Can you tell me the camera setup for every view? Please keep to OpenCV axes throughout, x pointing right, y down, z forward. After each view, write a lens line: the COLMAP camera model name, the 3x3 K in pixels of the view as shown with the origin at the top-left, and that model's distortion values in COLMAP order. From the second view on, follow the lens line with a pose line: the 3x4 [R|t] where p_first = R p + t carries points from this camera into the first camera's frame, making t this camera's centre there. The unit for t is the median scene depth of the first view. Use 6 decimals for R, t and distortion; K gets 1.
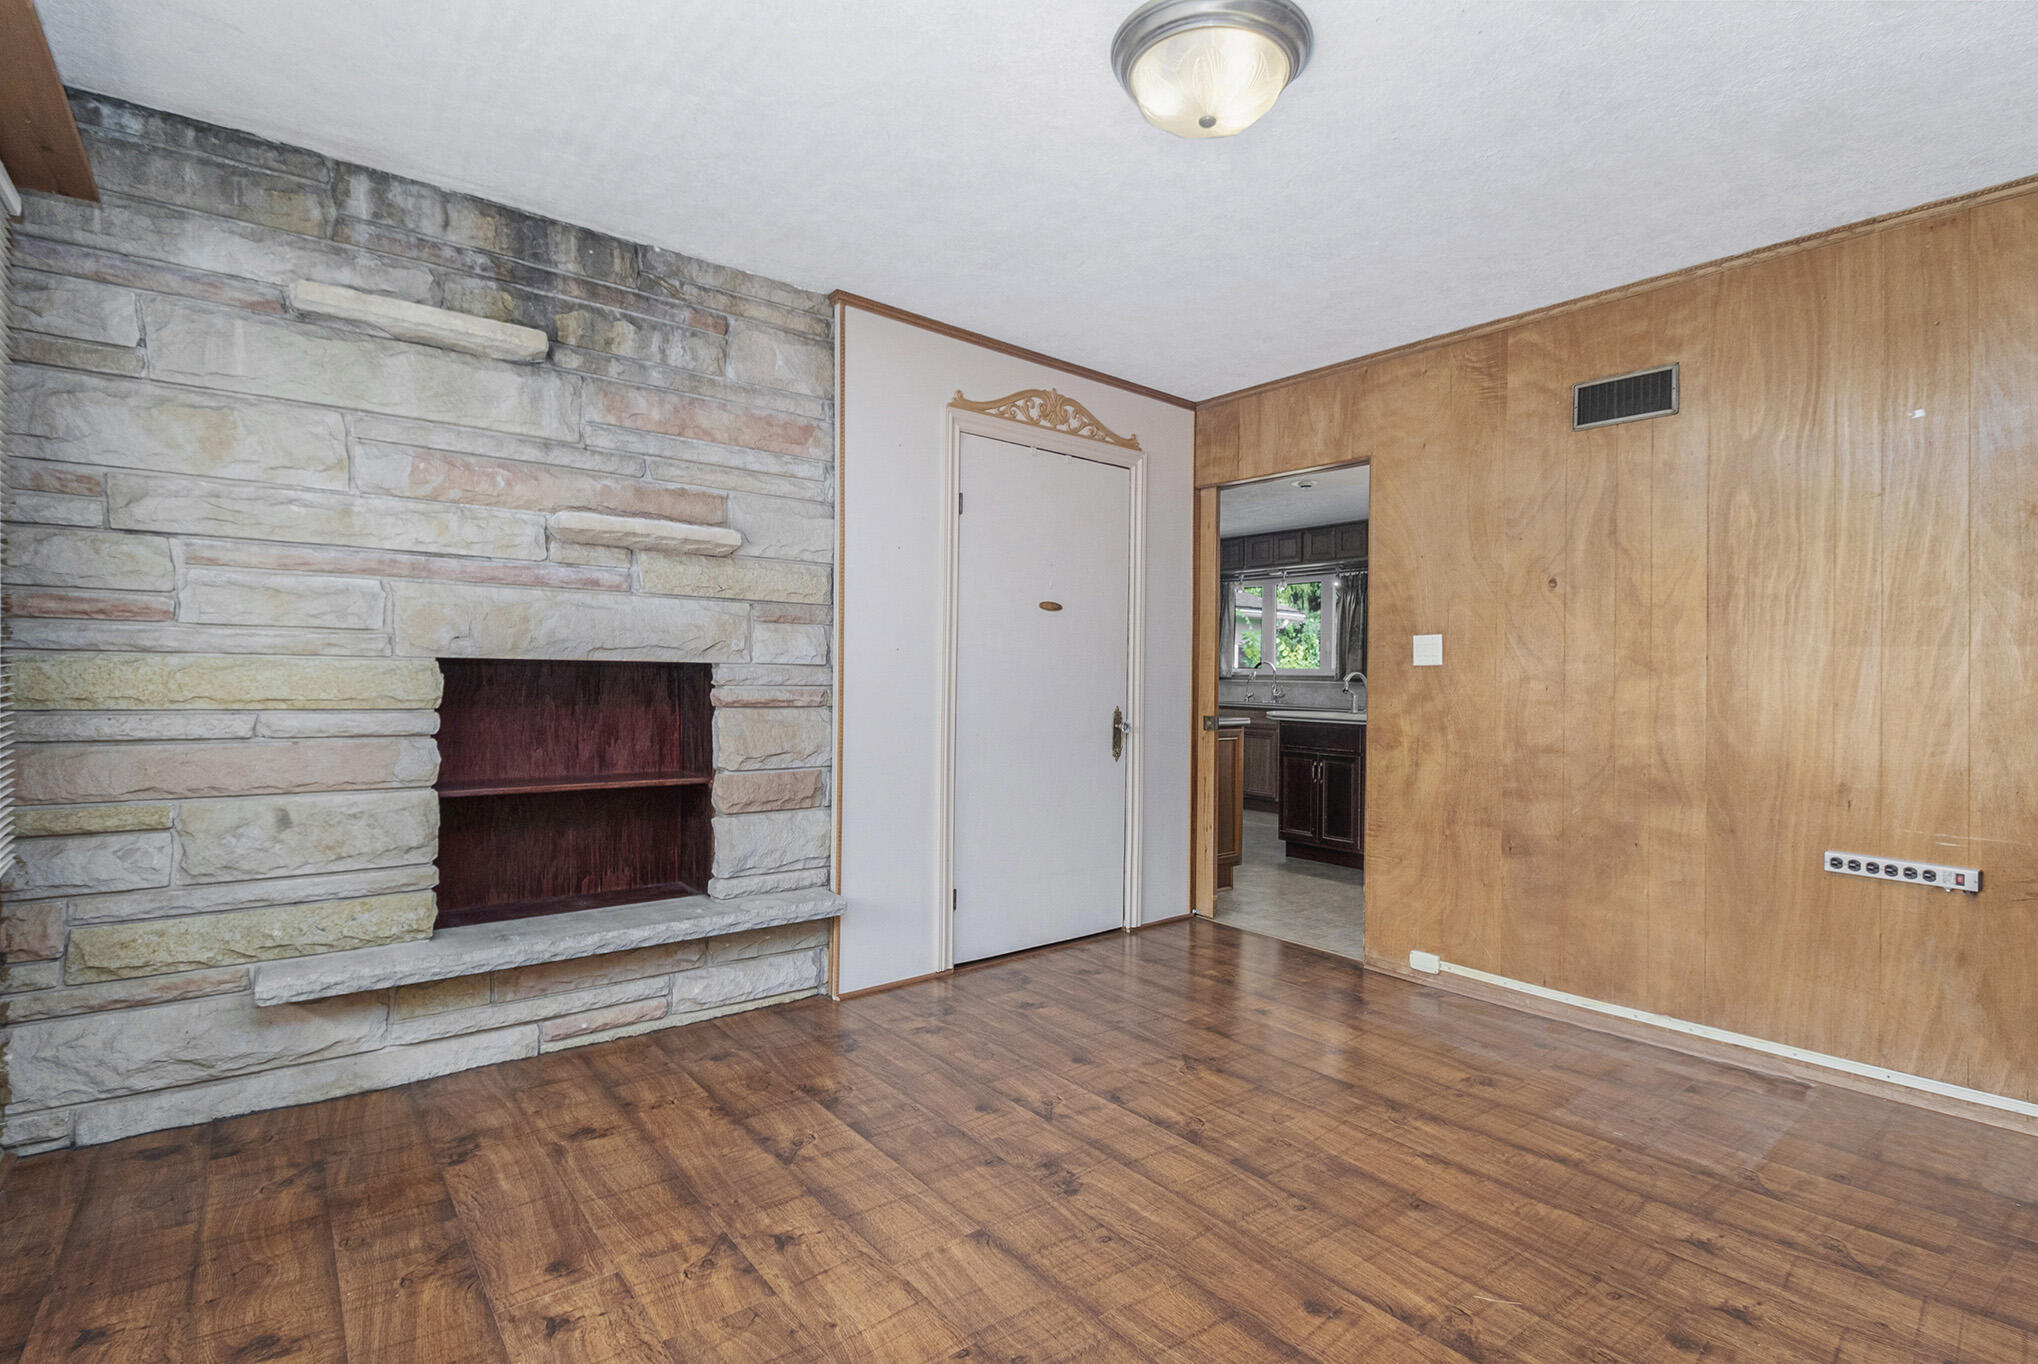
lens RADIAL K [[956.5, 0, 1051.1], [0, 956.5, 680.8], [0, 0, 1]] dist [0.002018, -0.011937]
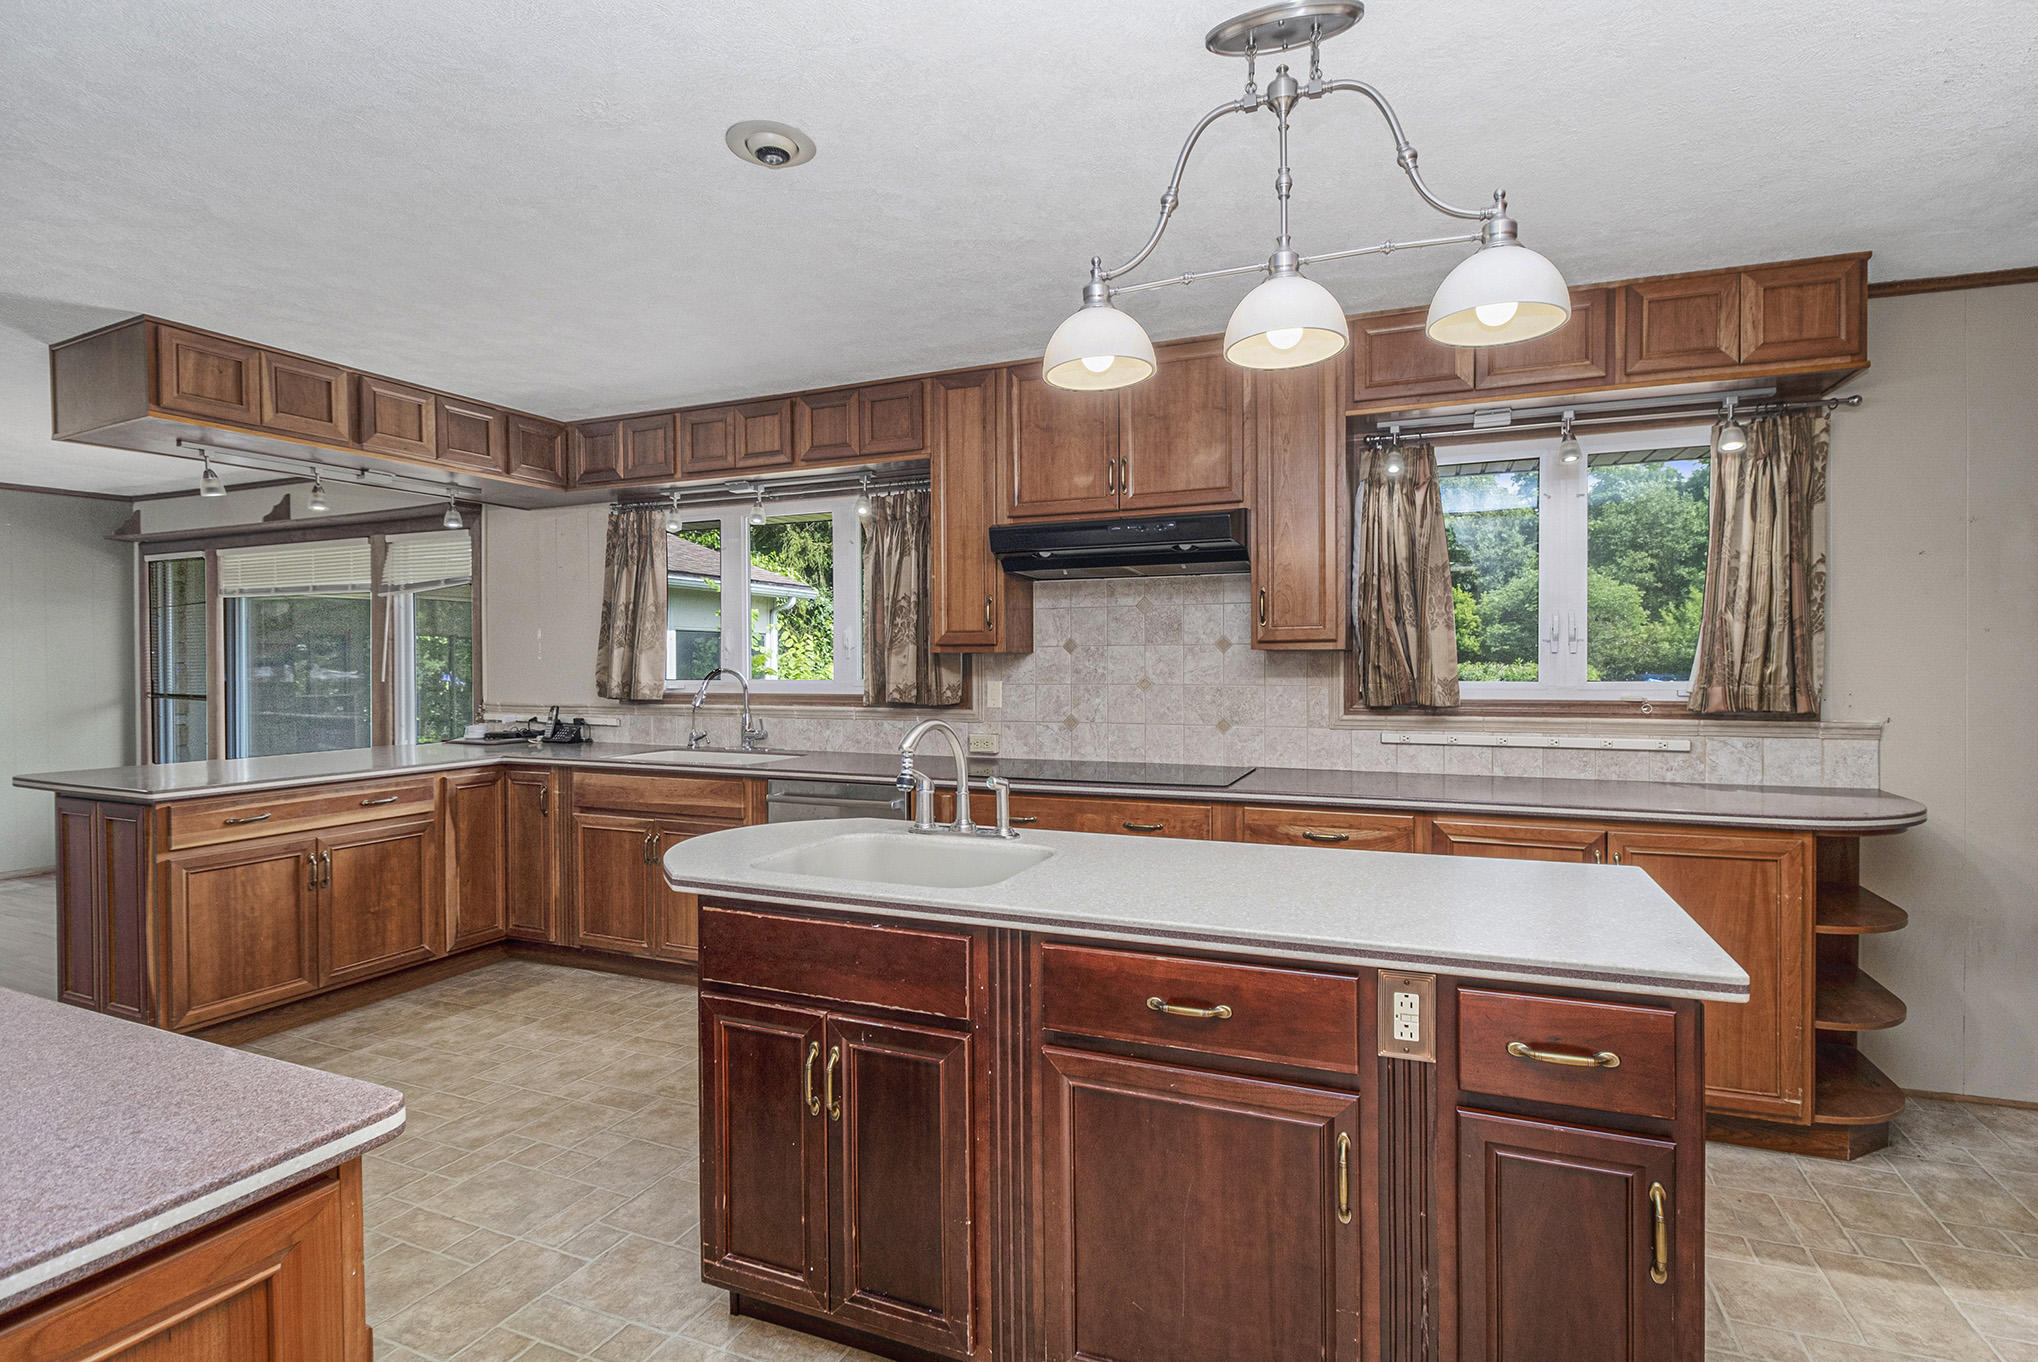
lens RADIAL K [[956.5, 0, 1051.1], [0, 956.5, 679.8], [0, 0, 1]] dist [0.002018, -0.011937]
pose [[0.883206, -0.027007, 0.468207, 0.148095], [0.019896, 0.999599, 0.020128, -0.021247], [-0.468563, -0.008461, 0.883390, 0.509112]]
